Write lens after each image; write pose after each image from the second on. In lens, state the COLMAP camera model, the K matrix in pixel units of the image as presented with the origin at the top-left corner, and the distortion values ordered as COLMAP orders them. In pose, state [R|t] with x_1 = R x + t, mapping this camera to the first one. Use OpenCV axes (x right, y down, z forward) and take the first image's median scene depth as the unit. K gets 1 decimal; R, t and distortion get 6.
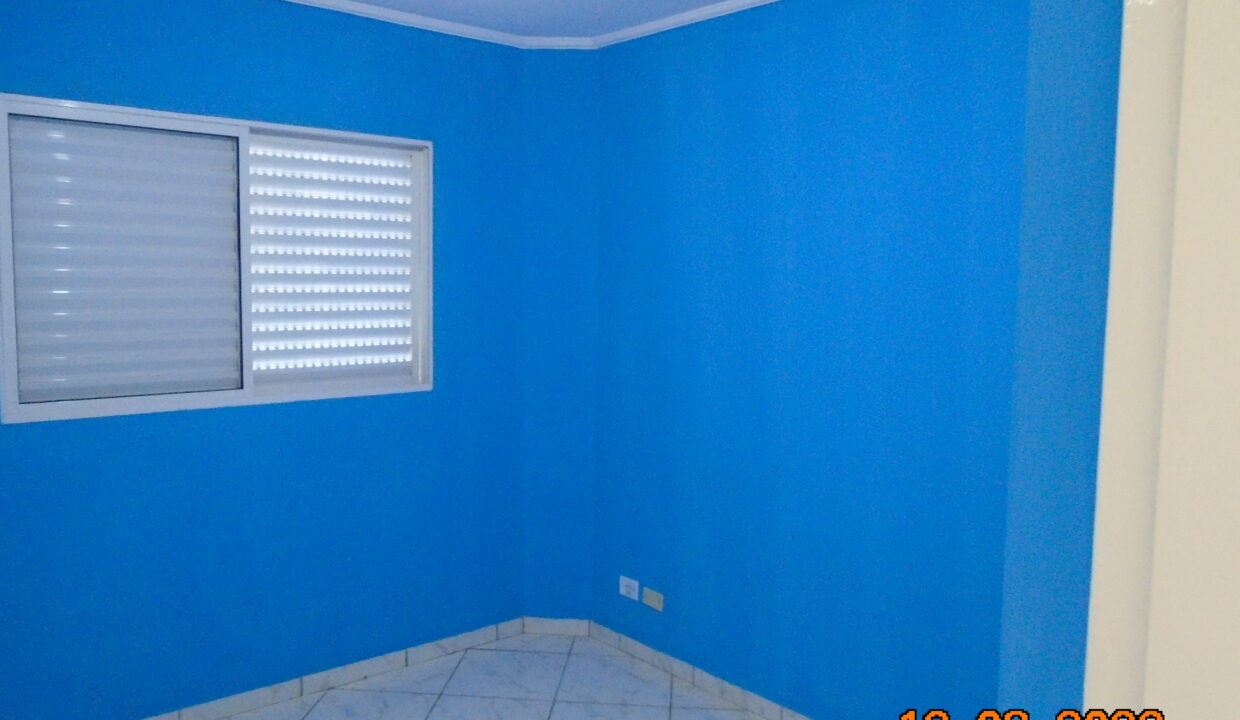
lens RADIAL K [[950.2, 0, 620.0], [0, 950.2, 360.0], [0, 0, 1]] dist [-0.015471, 0.009685]
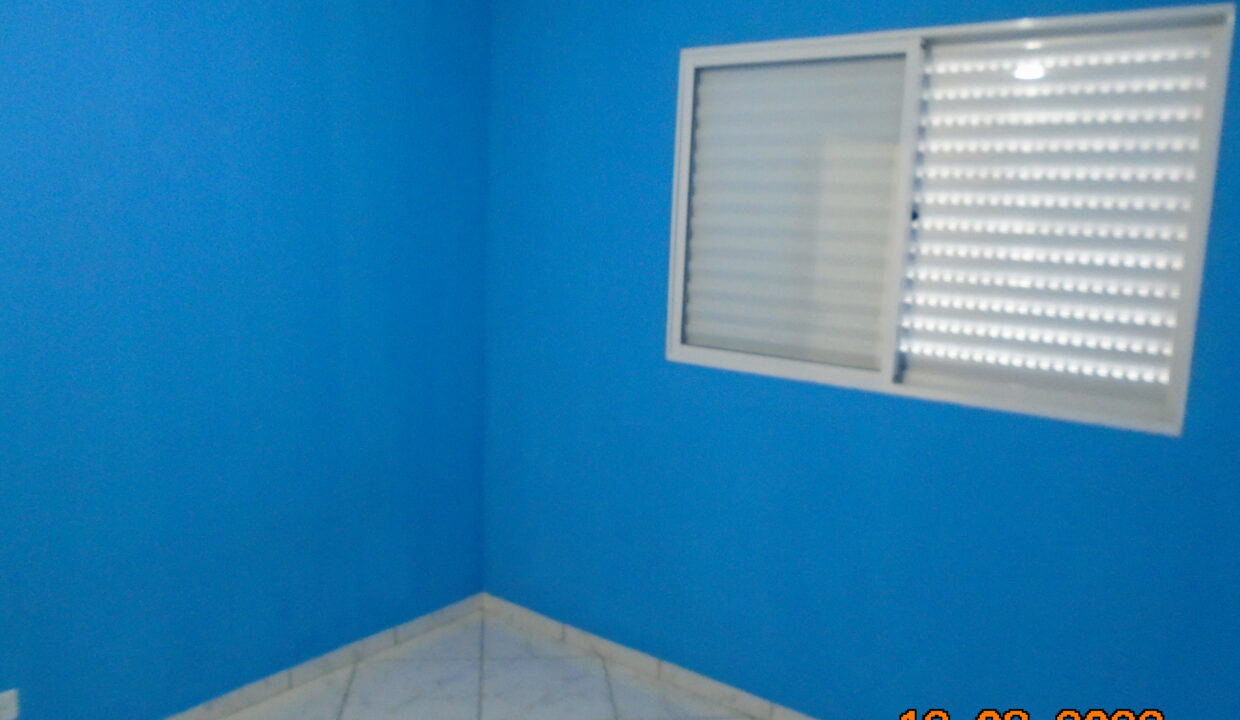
lens RADIAL K [[950.2, 0, 620.0], [0, 950.2, 360.0], [0, 0, 1]] dist [-0.015471, 0.009685]
pose [[0.175679, 0.119062, -0.977221, 0.319582], [-0.143518, 0.985152, 0.094228, -0.021361], [0.973930, 0.123695, 0.190158, 0.578526]]
